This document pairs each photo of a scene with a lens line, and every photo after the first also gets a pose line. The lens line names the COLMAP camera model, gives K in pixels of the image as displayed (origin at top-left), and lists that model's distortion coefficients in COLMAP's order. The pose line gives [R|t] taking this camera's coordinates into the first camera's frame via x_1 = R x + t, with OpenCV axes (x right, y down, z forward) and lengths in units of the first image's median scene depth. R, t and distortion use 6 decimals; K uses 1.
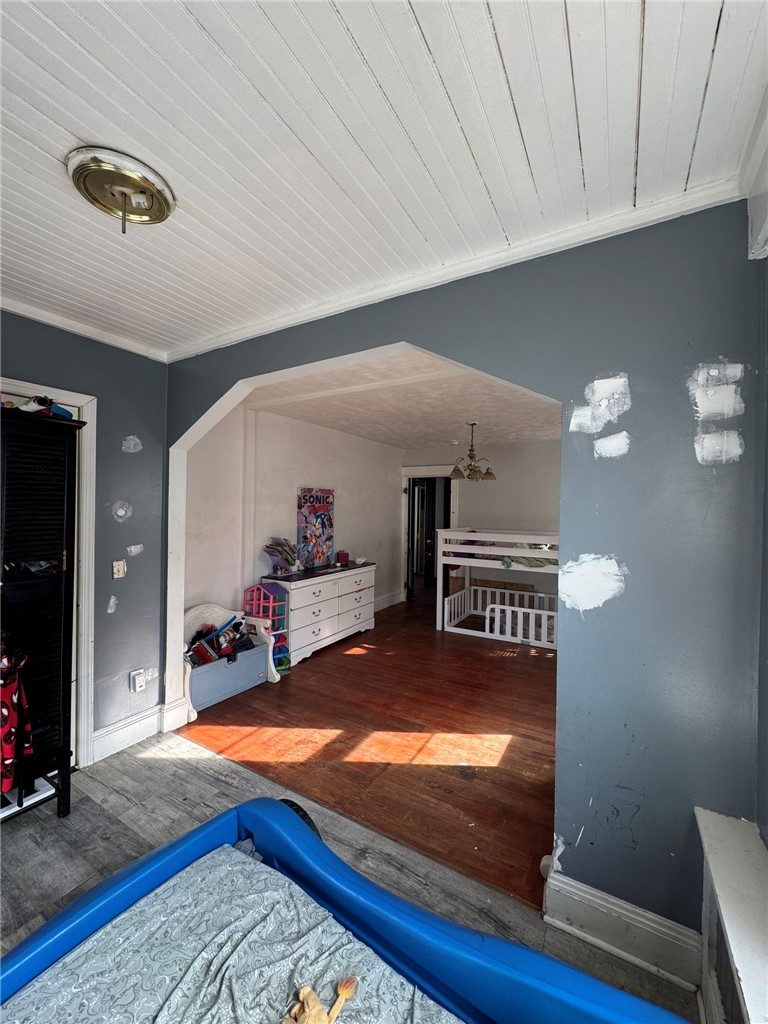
lens RADIAL K [[407.4, 0, 383.6], [0, 407.4, 509.6], [0, 0, 1]] dist [-0.004472, 0.000995]
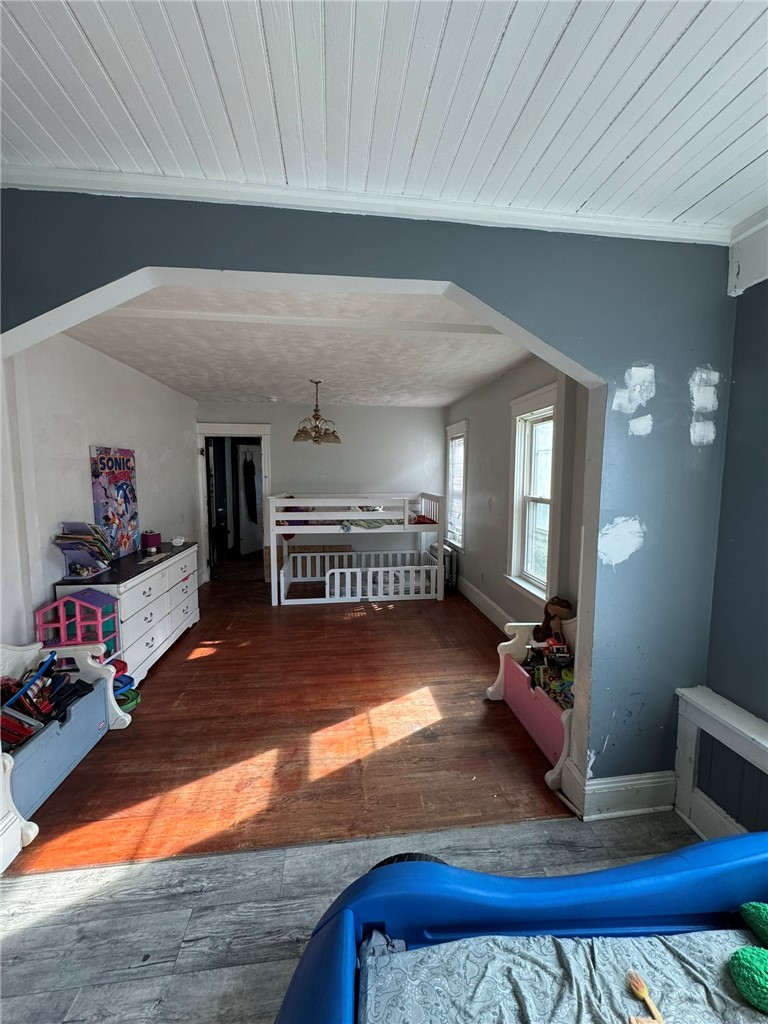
lens RADIAL K [[407.4, 0, 384.2], [0, 407.4, 510.2], [0, 0, 1]] dist [-0.004472, 0.000995]
pose [[0.791651, -0.069287, 0.607032, -0.418283], [0.009322, 0.994803, 0.101390, -0.020589], [-0.610902, -0.074607, 0.788183, 0.268939]]
